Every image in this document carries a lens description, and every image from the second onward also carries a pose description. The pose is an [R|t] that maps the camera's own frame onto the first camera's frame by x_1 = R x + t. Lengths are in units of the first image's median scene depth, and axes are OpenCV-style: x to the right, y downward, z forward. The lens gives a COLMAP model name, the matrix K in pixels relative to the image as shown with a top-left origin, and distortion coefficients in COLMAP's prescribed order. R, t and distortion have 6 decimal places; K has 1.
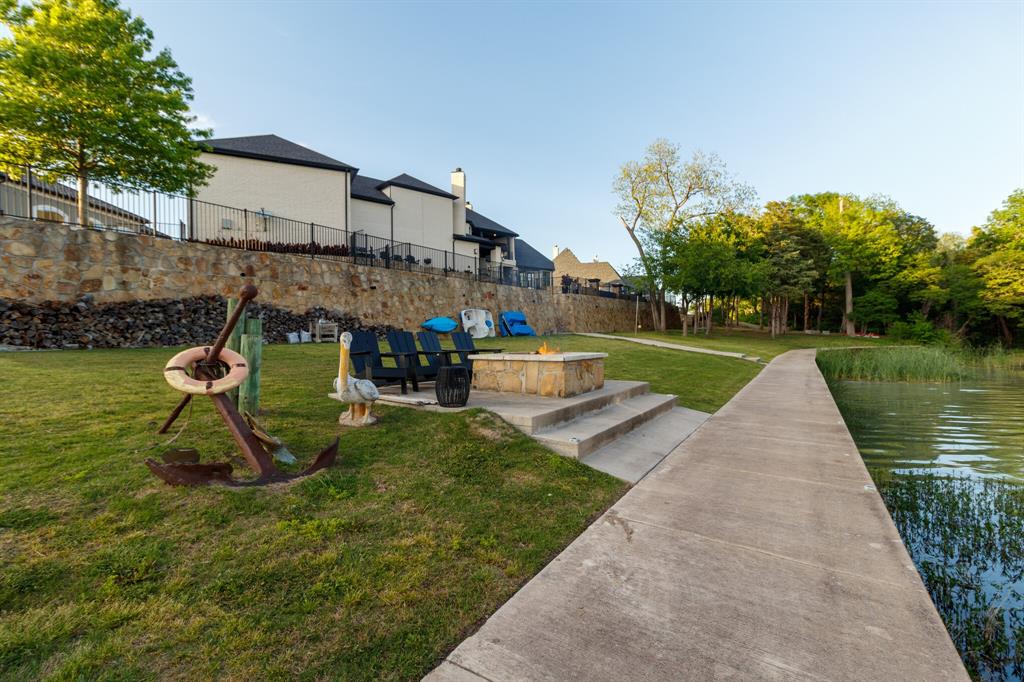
lens RADIAL K [[474.8, 0, 511.6], [0, 474.8, 339.7], [0, 0, 1]] dist [0.001656, -0.000528]
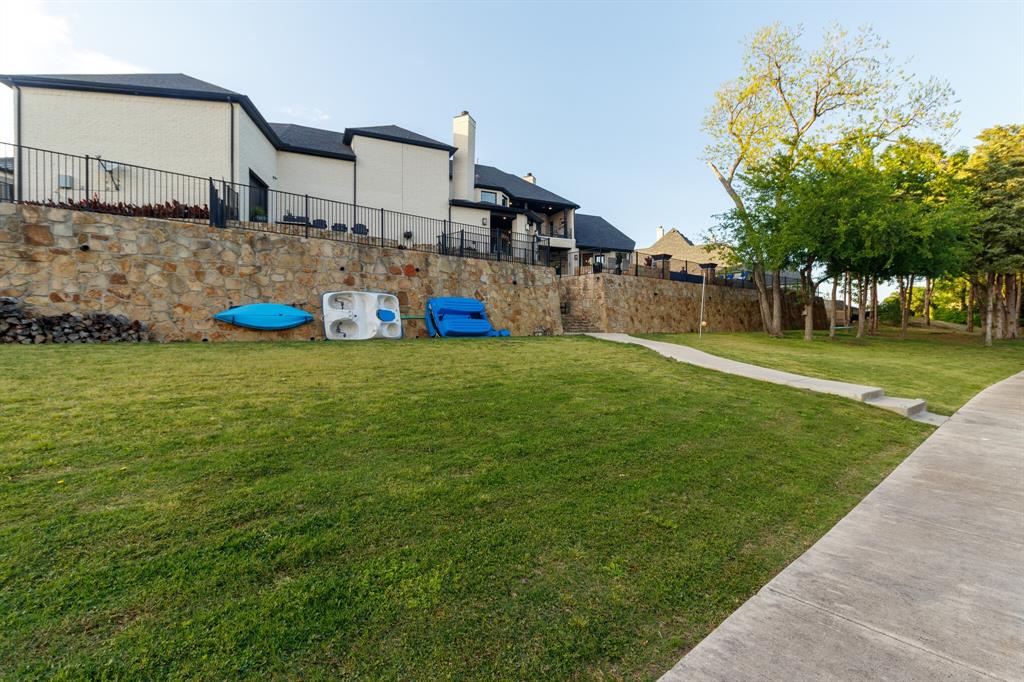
lens RADIAL K [[474.8, 0, 512.4], [0, 474.8, 340.1], [0, 0, 1]] dist [0.001656, -0.000528]
pose [[0.957494, 0.012296, -0.288191, 0.195127], [-0.012420, 0.999922, 0.001397, -0.004227], [0.288186, 0.002242, 0.957572, 0.333397]]
